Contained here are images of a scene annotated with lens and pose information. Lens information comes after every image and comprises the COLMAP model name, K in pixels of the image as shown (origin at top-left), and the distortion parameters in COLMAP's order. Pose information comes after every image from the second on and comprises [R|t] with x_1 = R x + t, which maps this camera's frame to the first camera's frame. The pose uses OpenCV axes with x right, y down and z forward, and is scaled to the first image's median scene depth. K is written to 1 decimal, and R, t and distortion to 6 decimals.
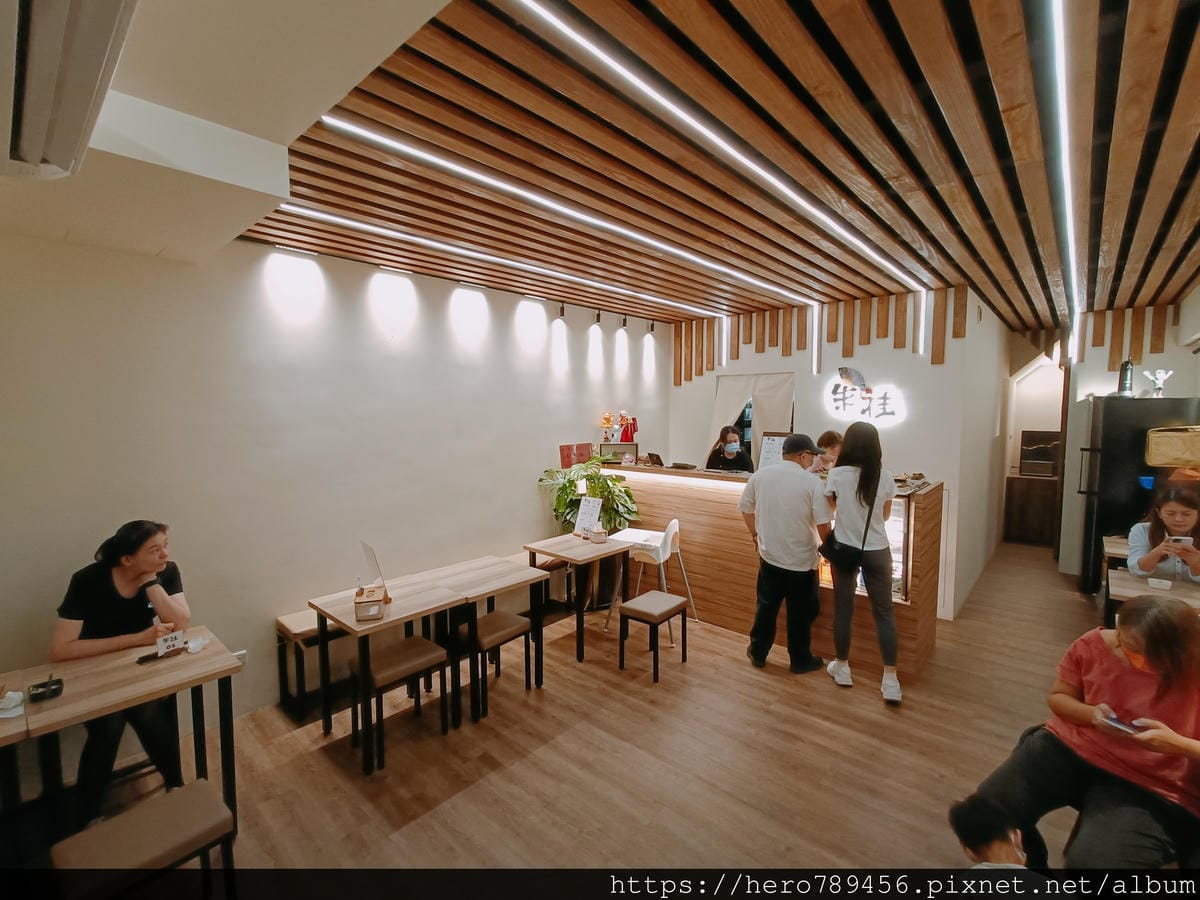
lens RADIAL K [[539.7, 0, 598.4], [0, 539.7, 450.2], [0, 0, 1]] dist [0.002162, 0.000318]
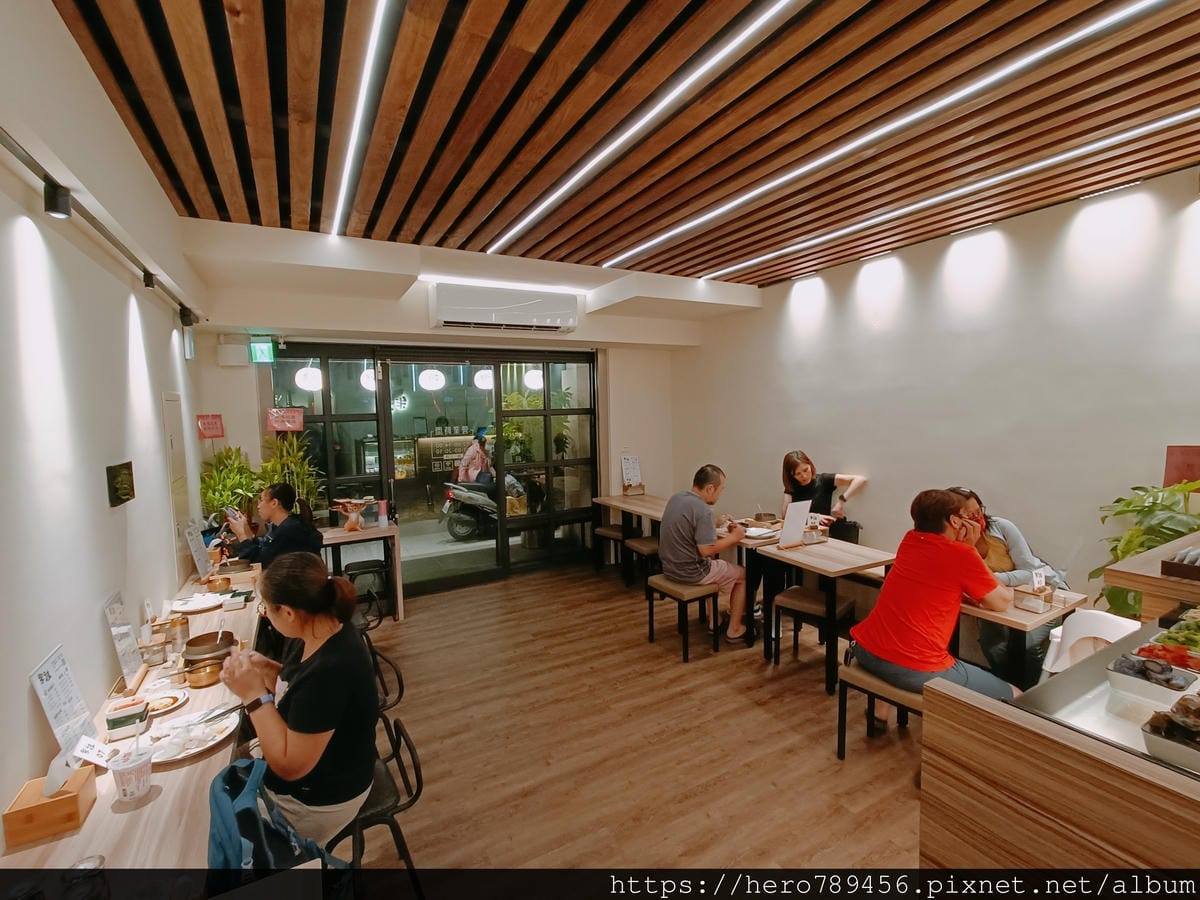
lens RADIAL K [[539.7, 0, 597.6], [0, 539.7, 454.1], [0, 0, 1]] dist [0.002162, 0.000318]
pose [[-0.326814, 0.098902, -0.939899, 1.101750], [-0.039177, 0.992237, 0.118032, -0.072941], [0.944276, 0.075397, -0.320402, 1.153585]]
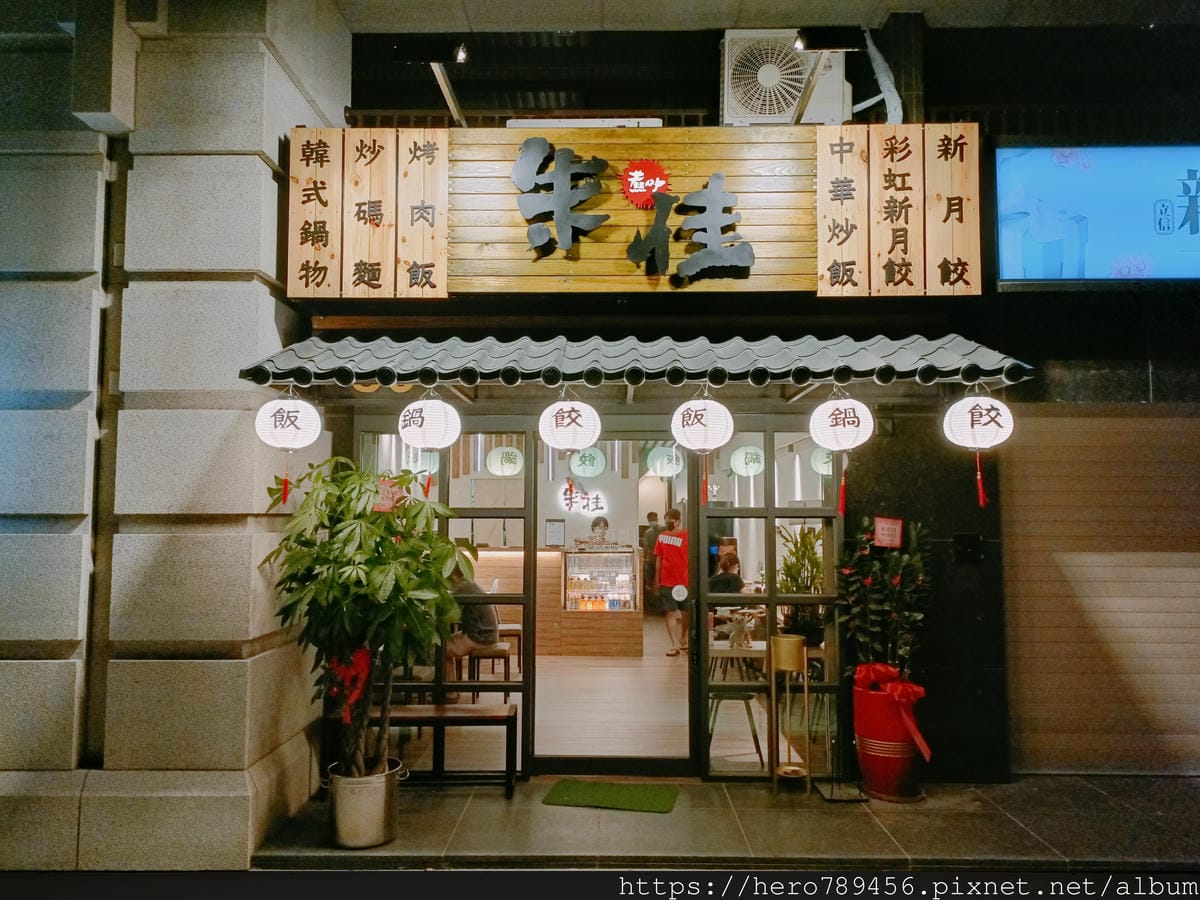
lens RADIAL K [[894.6, 0, 600.5], [0, 894.6, 451.4], [0, 0, 1]] dist [0.001869, 0.005457]
pose [[0.754291, 0.051588, 0.654510, -1.108121], [0.042011, 0.991073, -0.126532, 0.092252], [-0.655194, 0.122938, 0.745390, -0.915547]]
